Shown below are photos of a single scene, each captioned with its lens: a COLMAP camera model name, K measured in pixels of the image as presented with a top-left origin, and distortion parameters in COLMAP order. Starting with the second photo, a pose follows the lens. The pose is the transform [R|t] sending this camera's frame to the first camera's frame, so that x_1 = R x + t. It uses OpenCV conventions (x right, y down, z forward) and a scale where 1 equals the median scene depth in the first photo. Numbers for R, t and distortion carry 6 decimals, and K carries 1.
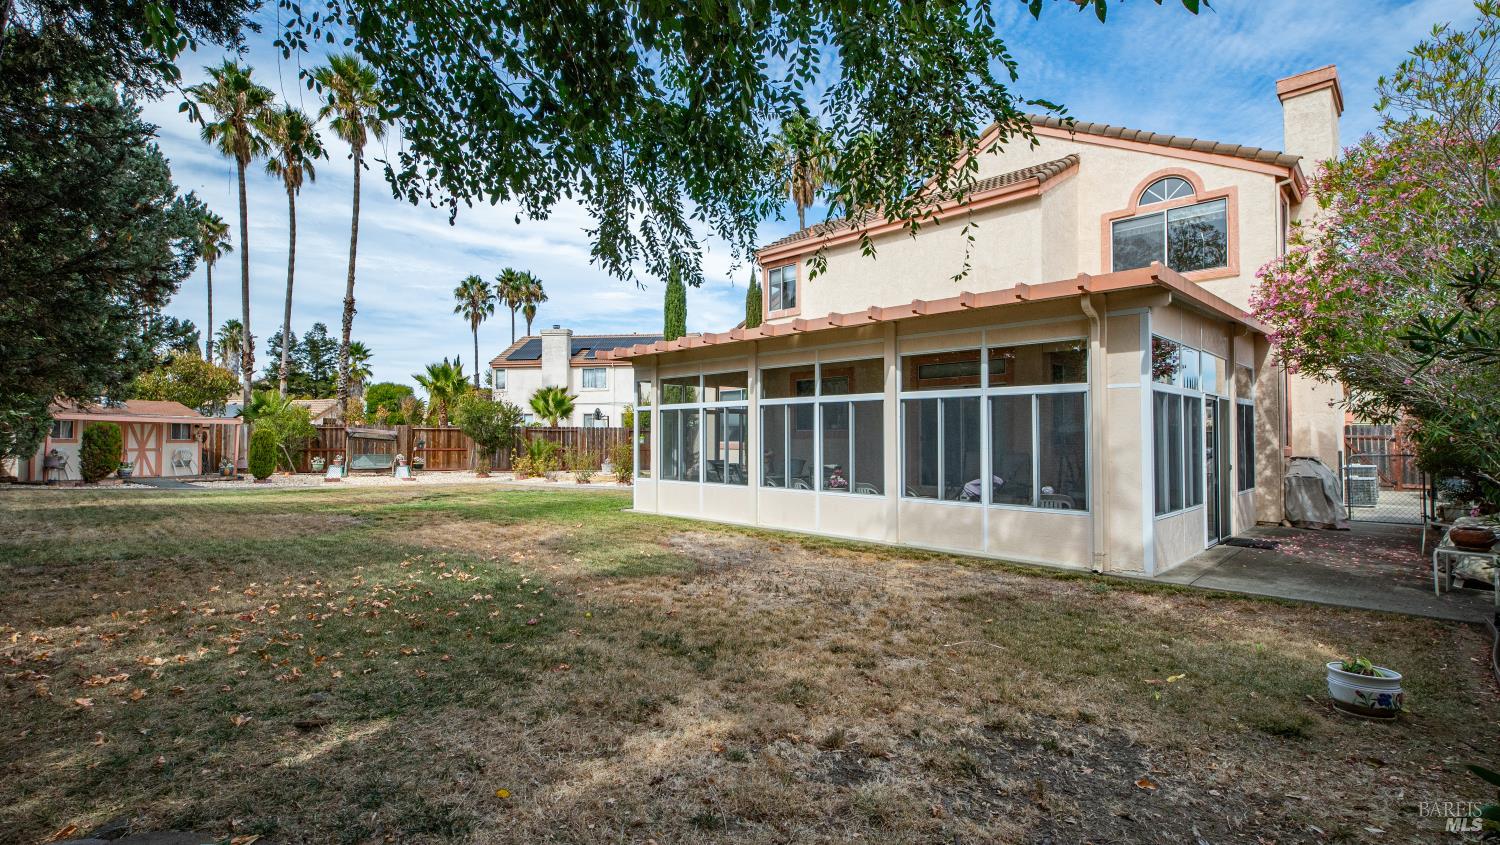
lens RADIAL K [[674.3, 0, 743.3], [0, 674.3, 419.6], [0, 0, 1]] dist [0.010920, -0.000177]
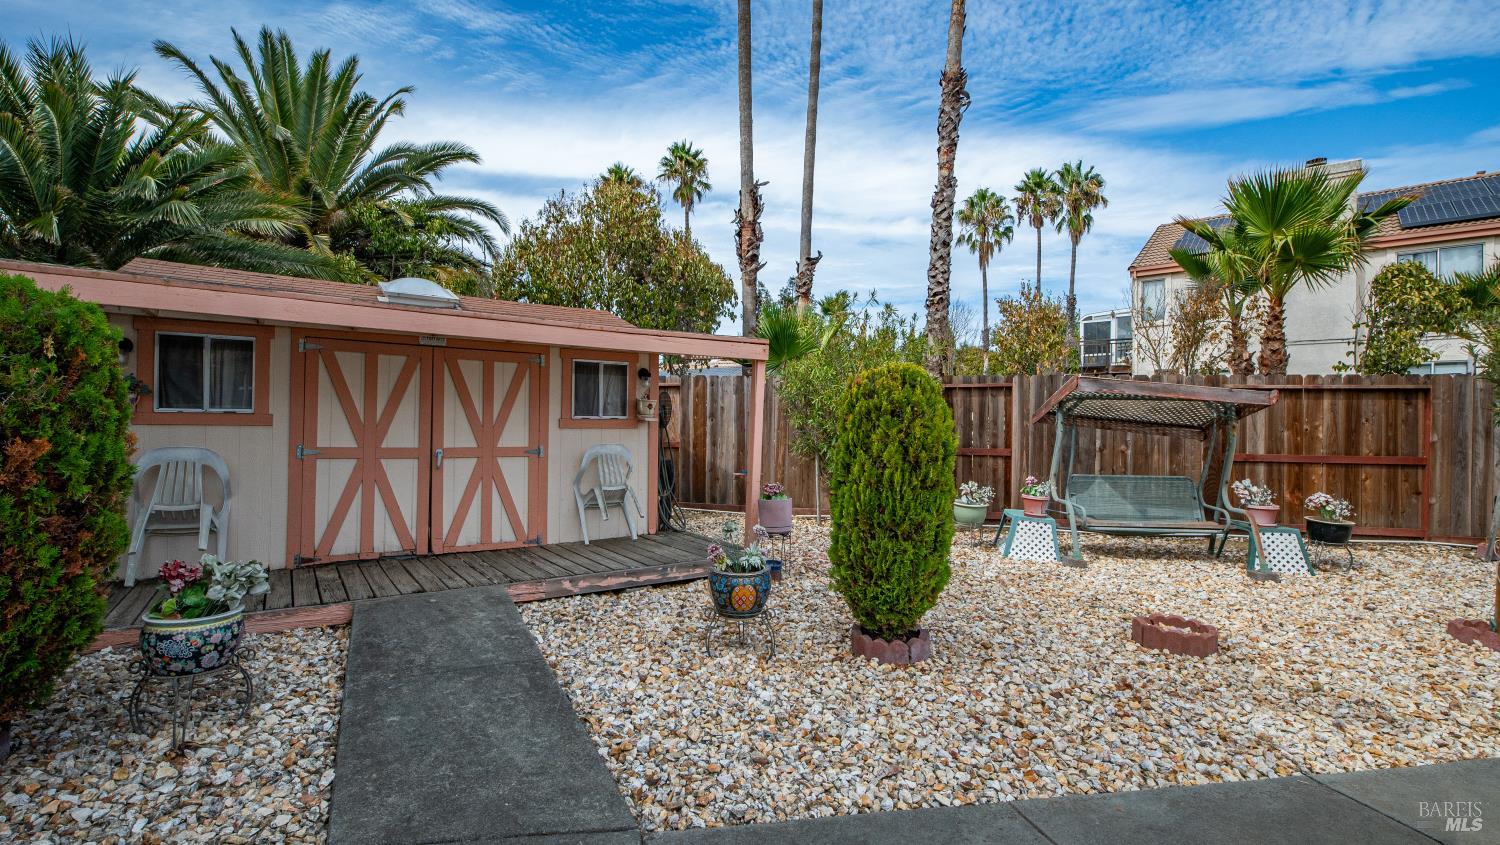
lens RADIAL K [[672.2, 0, 744.5], [0, 672.2, 422.2], [0, 0, 1]] dist [0.011666, -0.008394]
pose [[0.830538, 0.009896, -0.556875, -0.532811], [0.006454, 0.999604, 0.027389, 0.020782], [0.556925, -0.026341, 0.830145, 0.688797]]
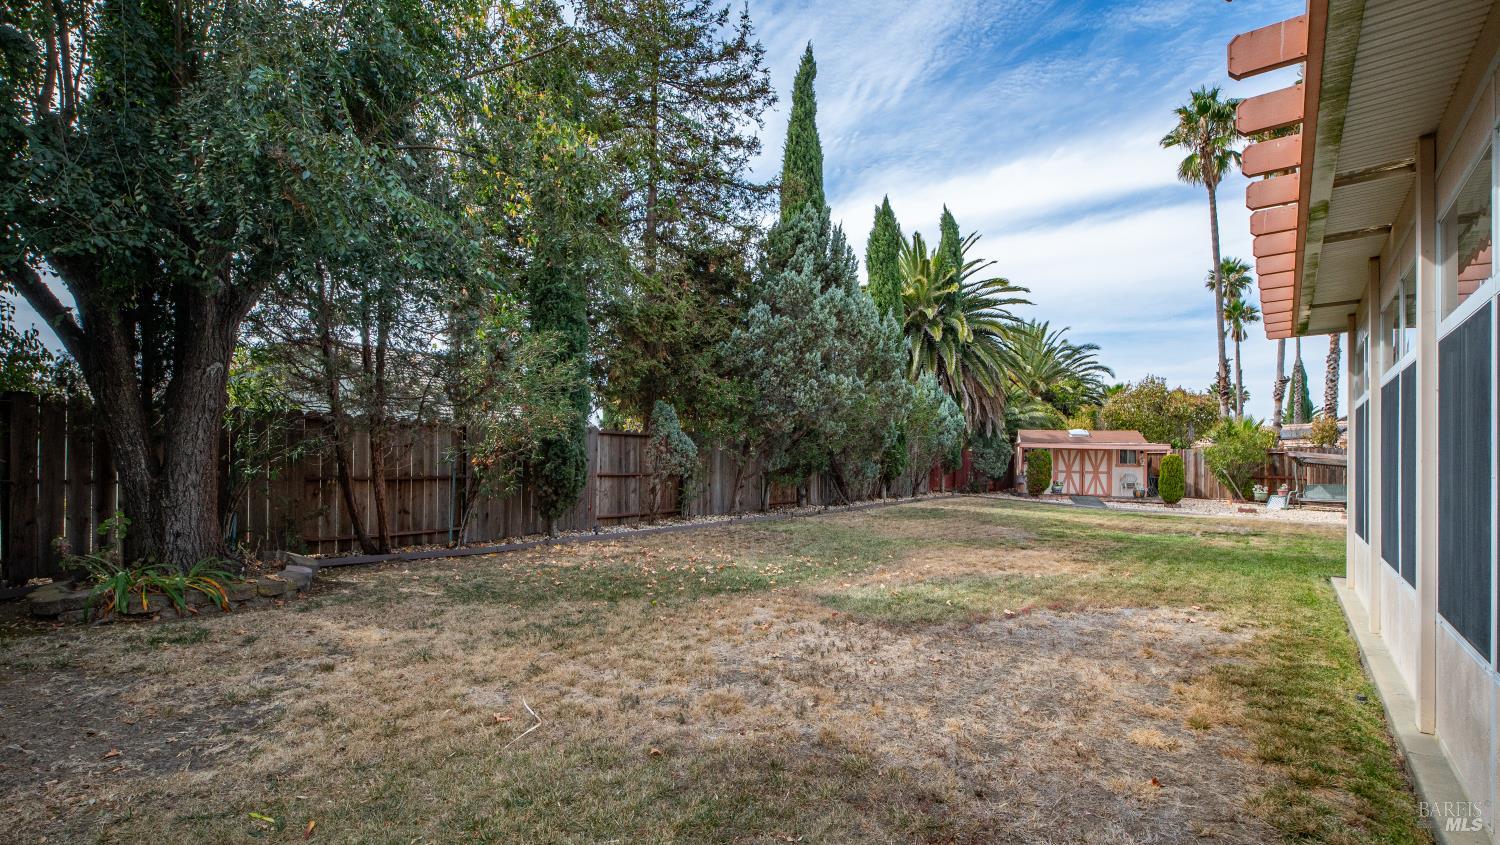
lens RADIAL K [[688.7, 0, 732.5], [0, 688.7, 459.0], [0, 0, 1]] dist [0.000635, -0.000113]
pose [[0.100829, -0.001956, -0.994902, 0.200279], [0.017127, 0.999853, -0.000231, 0.008868], [0.994756, -0.017016, 0.100848, 0.210286]]
